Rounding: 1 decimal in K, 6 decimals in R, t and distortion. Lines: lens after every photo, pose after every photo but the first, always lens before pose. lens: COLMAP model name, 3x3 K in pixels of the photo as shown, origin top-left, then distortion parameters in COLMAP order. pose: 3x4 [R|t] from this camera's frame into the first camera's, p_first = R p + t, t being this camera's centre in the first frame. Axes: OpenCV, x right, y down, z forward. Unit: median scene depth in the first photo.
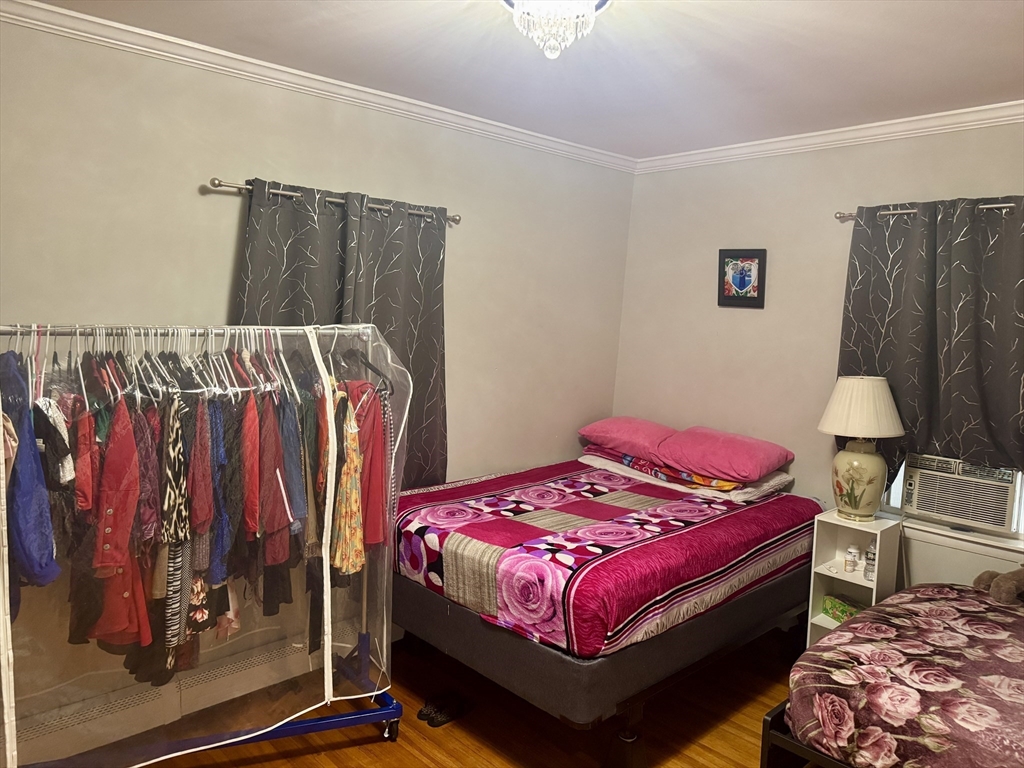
lens RADIAL K [[744.0, 0, 514.9], [0, 744.0, 382.3], [0, 0, 1]] dist [0.047088, -0.034358]
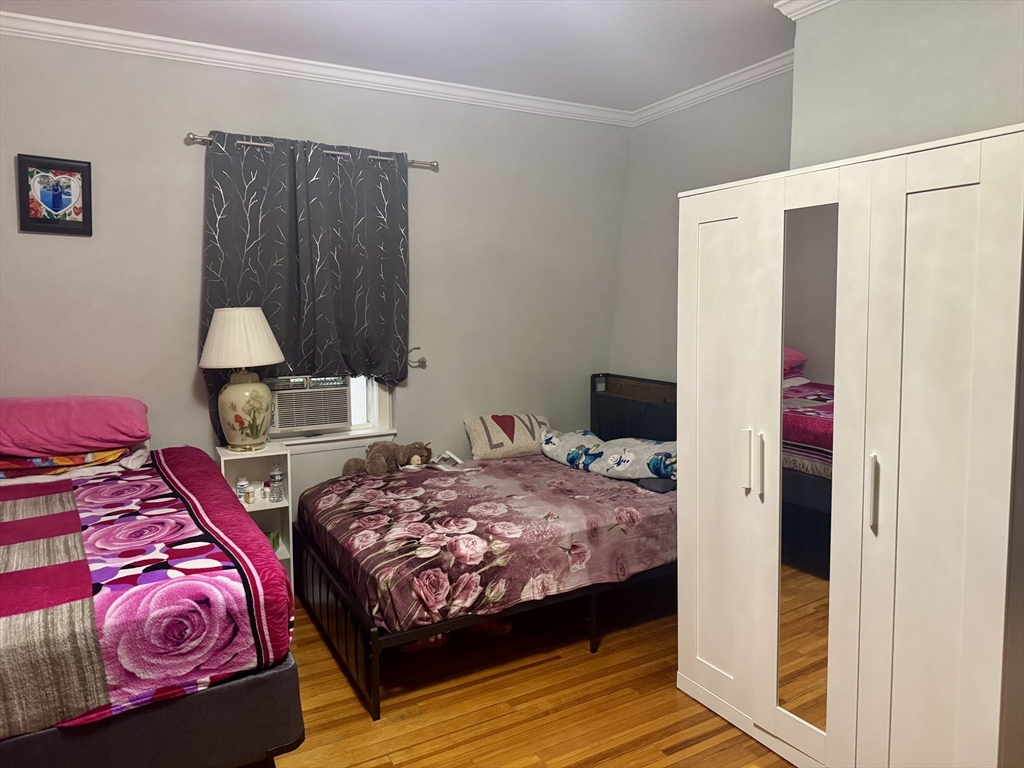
lens RADIAL K [[744.0, 0, 514.9], [0, 744.0, 382.3], [0, 0, 1]] dist [0.047088, -0.034358]
pose [[0.222772, -0.146292, 0.963832, -0.518683], [0.103641, 0.986627, 0.125797, 0.004128], [-0.969346, 0.071869, 0.234954, 0.505162]]
